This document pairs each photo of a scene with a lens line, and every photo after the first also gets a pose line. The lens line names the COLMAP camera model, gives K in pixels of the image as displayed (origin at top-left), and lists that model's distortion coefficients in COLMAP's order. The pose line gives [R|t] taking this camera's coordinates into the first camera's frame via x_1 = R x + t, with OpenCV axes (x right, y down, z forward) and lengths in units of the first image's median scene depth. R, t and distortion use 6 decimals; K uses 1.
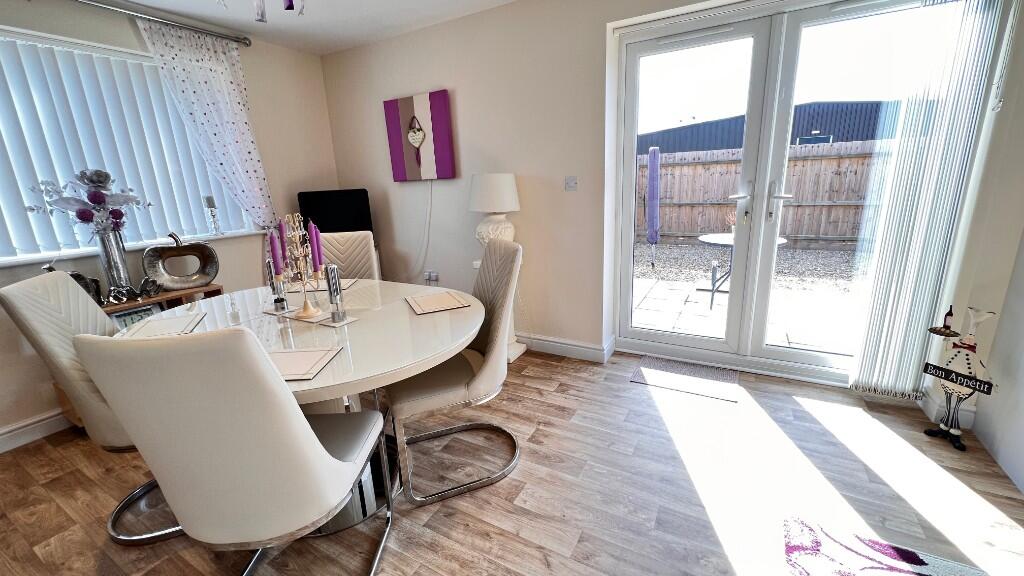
lens RADIAL K [[407.5, 0, 516.1], [0, 407.5, 285.9], [0, 0, 1]] dist [-0.000110, -0.000608]
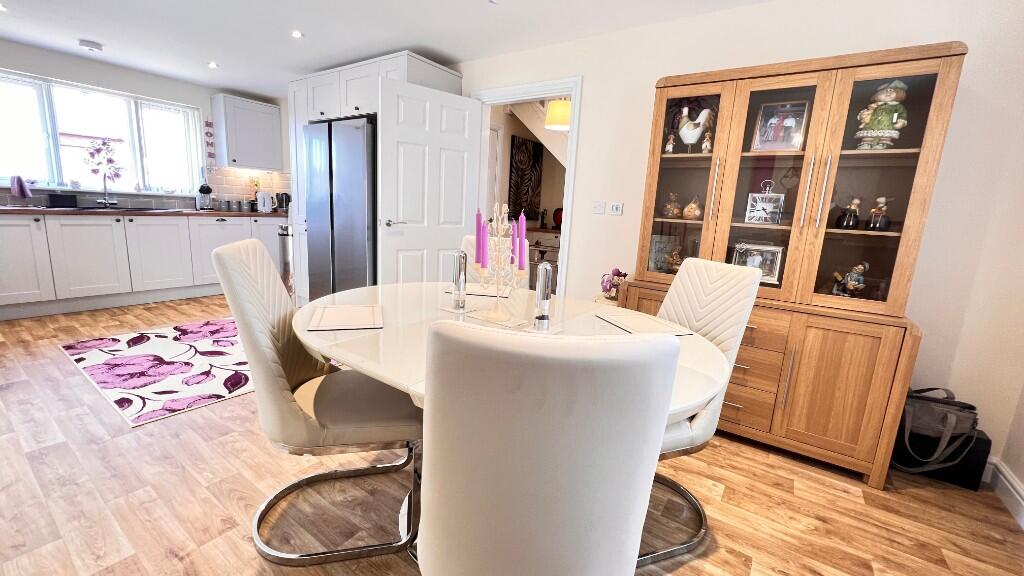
lens RADIAL K [[407.5, 0, 515.3], [0, 407.5, 287.5], [0, 0, 1]] dist [-0.000110, -0.000608]
pose [[-0.995412, -0.041691, 0.086122, -0.437591], [-0.001769, 0.907948, 0.419080, -0.259554], [-0.095666, 0.417004, -0.903856, 1.250120]]
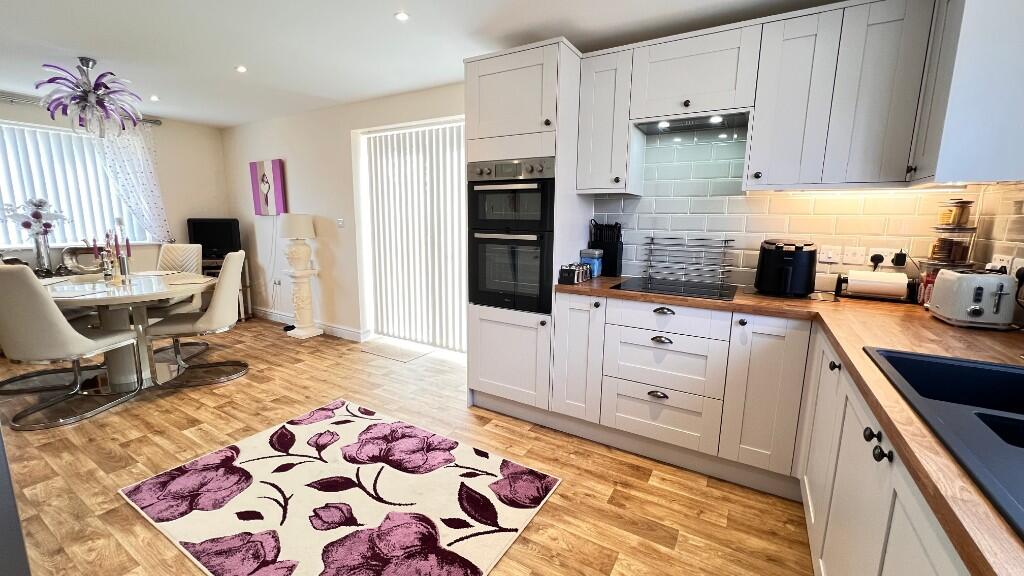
lens RADIAL K [[407.5, 0, 516.7], [0, 407.5, 289.3], [0, 0, 1]] dist [-0.000110, -0.000608]
pose [[0.998056, 0.059011, -0.020055, 0.978284], [-0.060484, 0.994696, -0.083192, 0.105092], [0.015039, 0.084243, 0.996332, -0.603142]]
